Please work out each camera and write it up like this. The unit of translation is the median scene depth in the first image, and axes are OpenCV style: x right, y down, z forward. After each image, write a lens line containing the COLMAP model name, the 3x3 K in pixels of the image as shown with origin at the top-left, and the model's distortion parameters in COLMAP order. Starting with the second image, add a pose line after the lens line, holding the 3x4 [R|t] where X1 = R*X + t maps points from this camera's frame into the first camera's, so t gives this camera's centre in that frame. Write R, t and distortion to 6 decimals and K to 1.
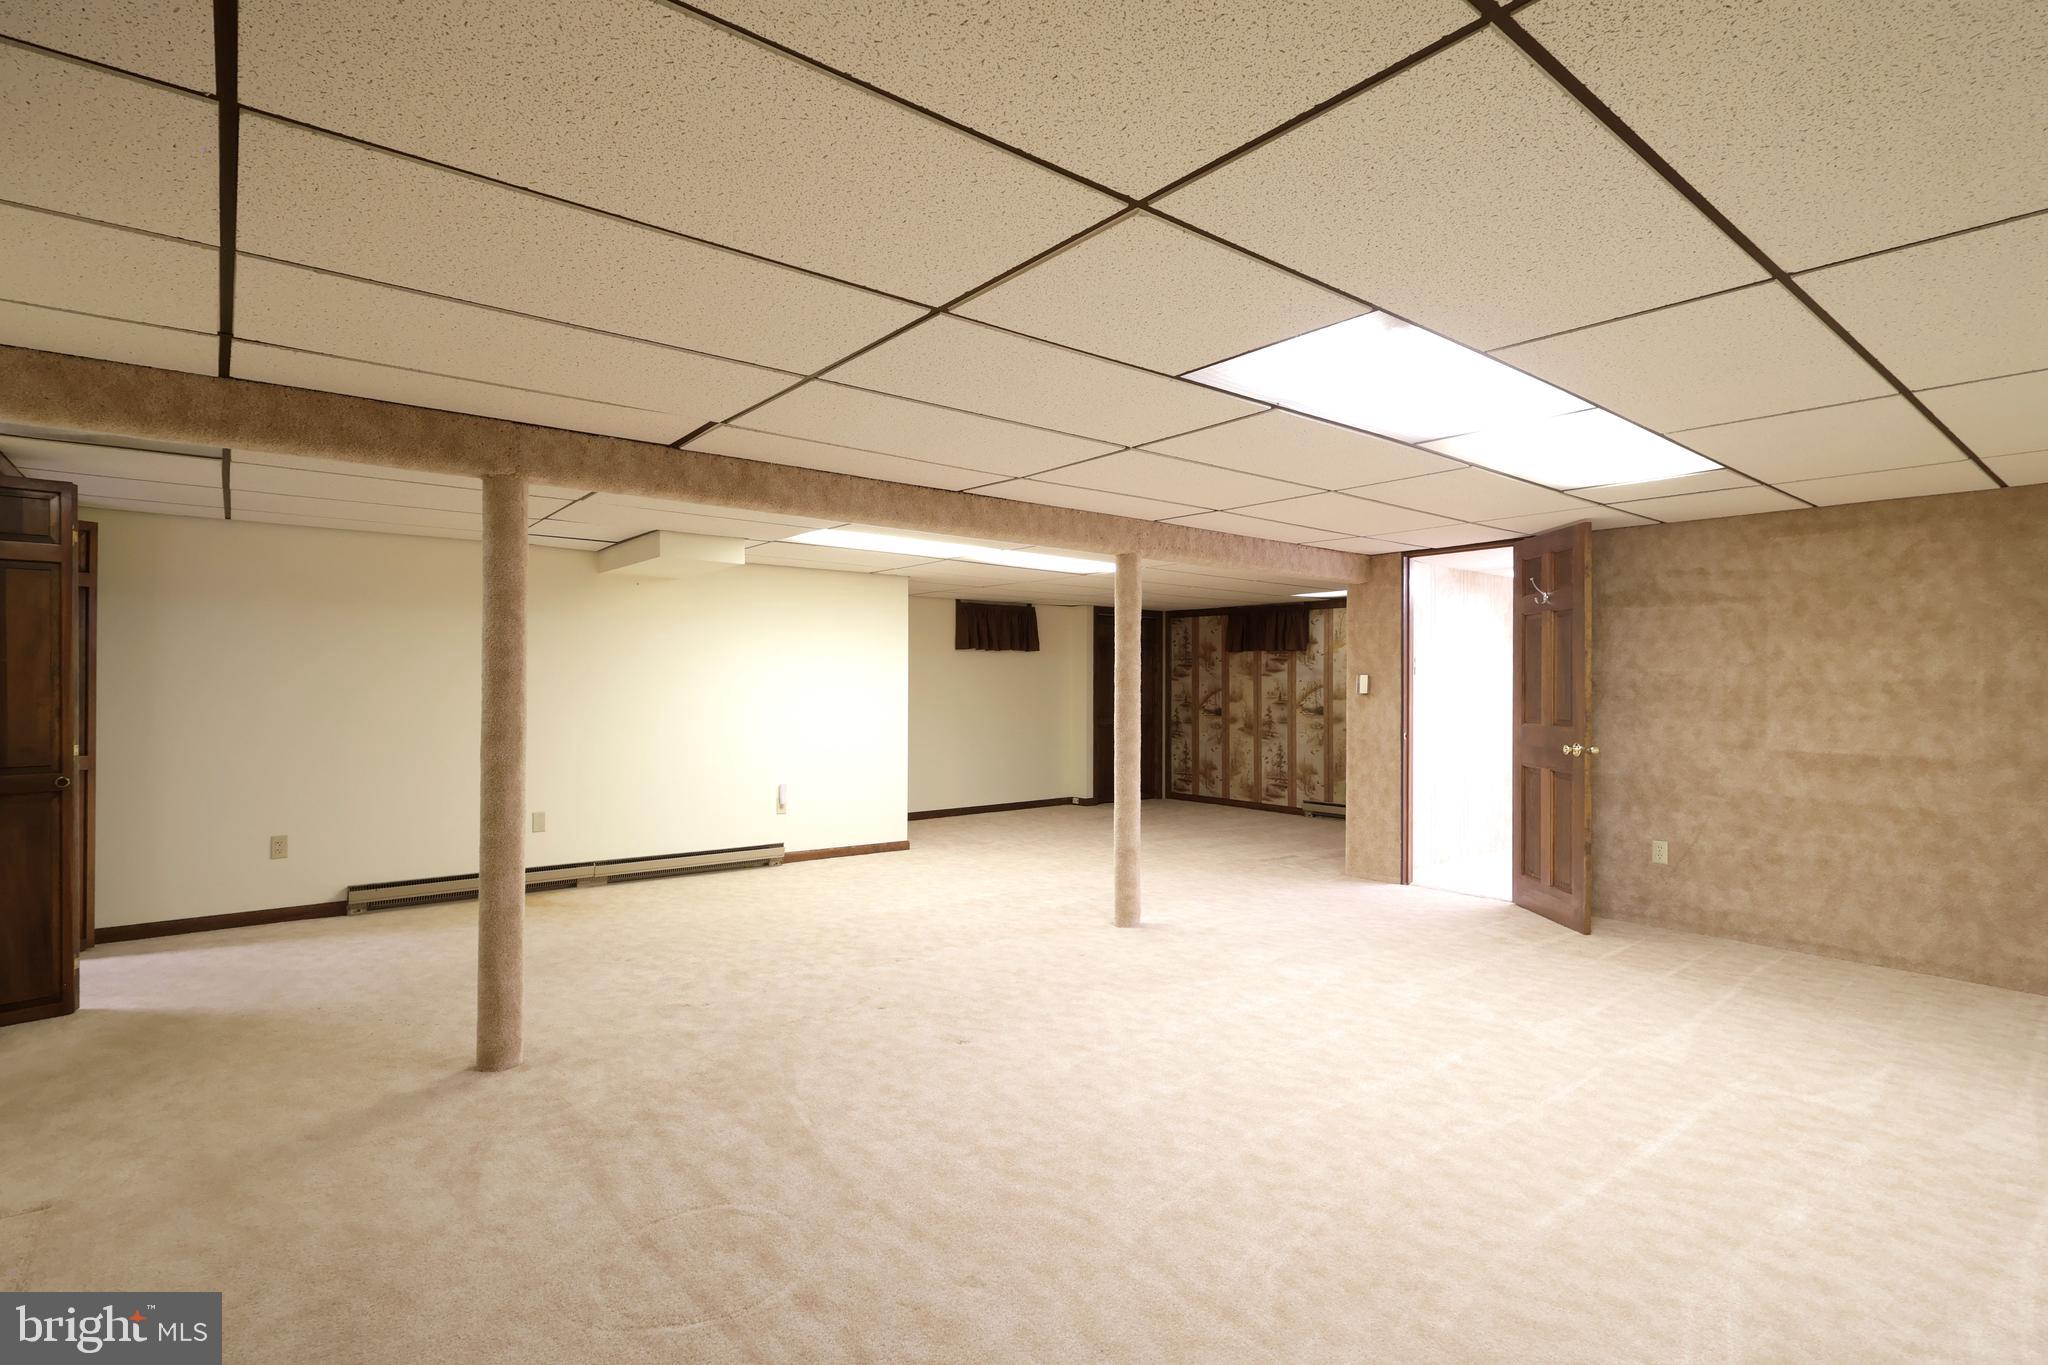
lens RADIAL K [[971.3, 0, 1037.9], [0, 971.3, 722.4], [0, 0, 1]] dist [-0.001348, 0.000841]
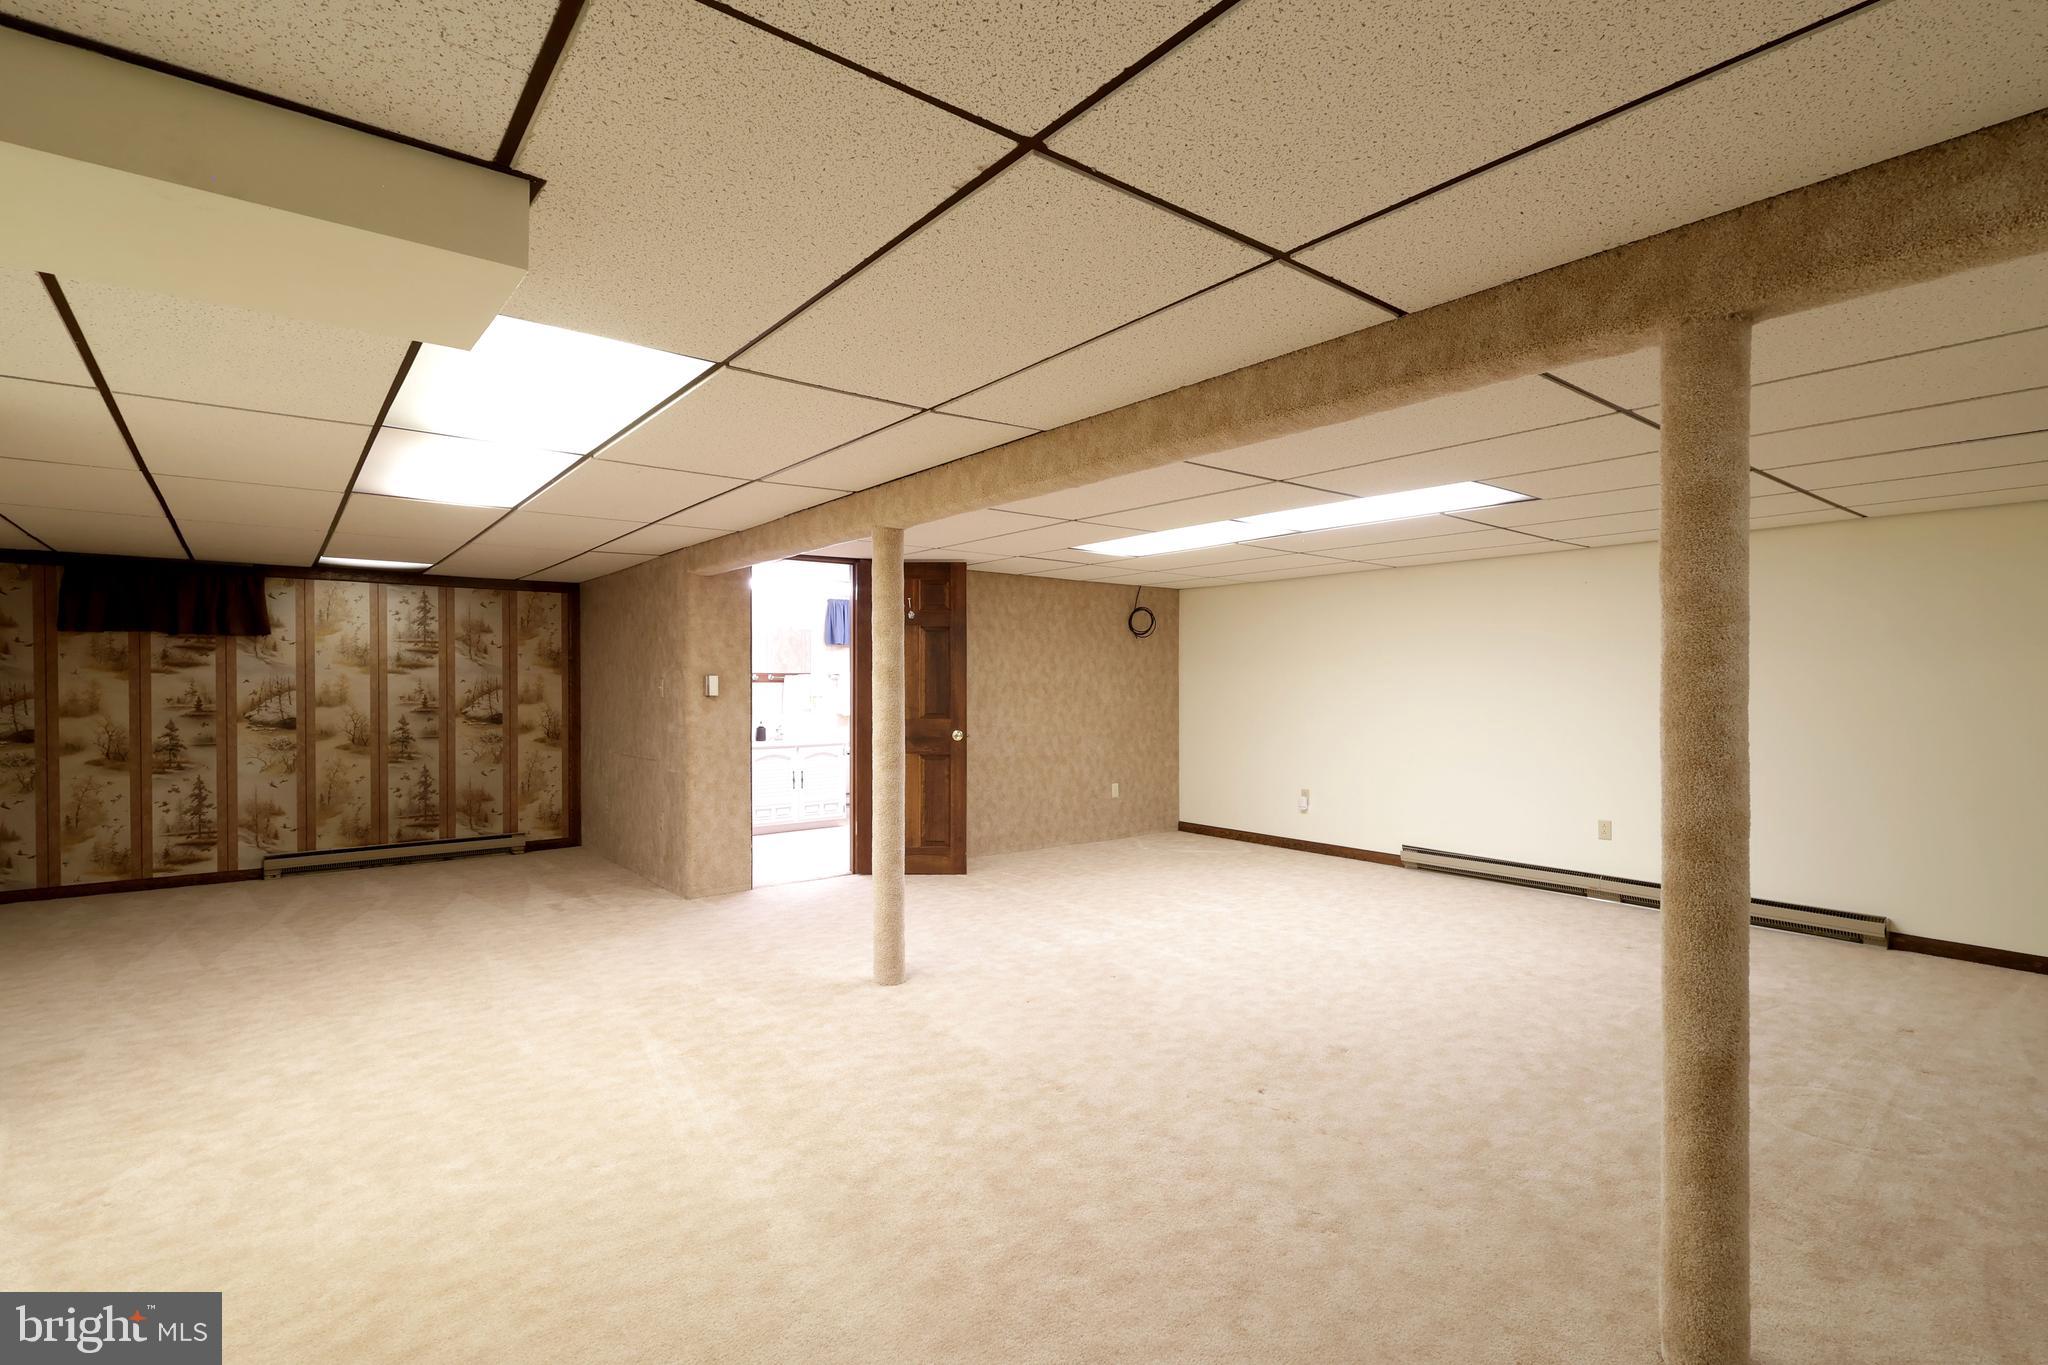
lens RADIAL K [[971.3, 0, 979.1], [0, 971.3, 684.0], [0, 0, 1]] dist [-0.001348, 0.000841]
pose [[0.047989, -0.001482, 0.998847, -0.386486], [0.040741, 0.999170, -0.000475, -0.019978], [-0.998017, 0.040716, 0.048009, 0.470892]]
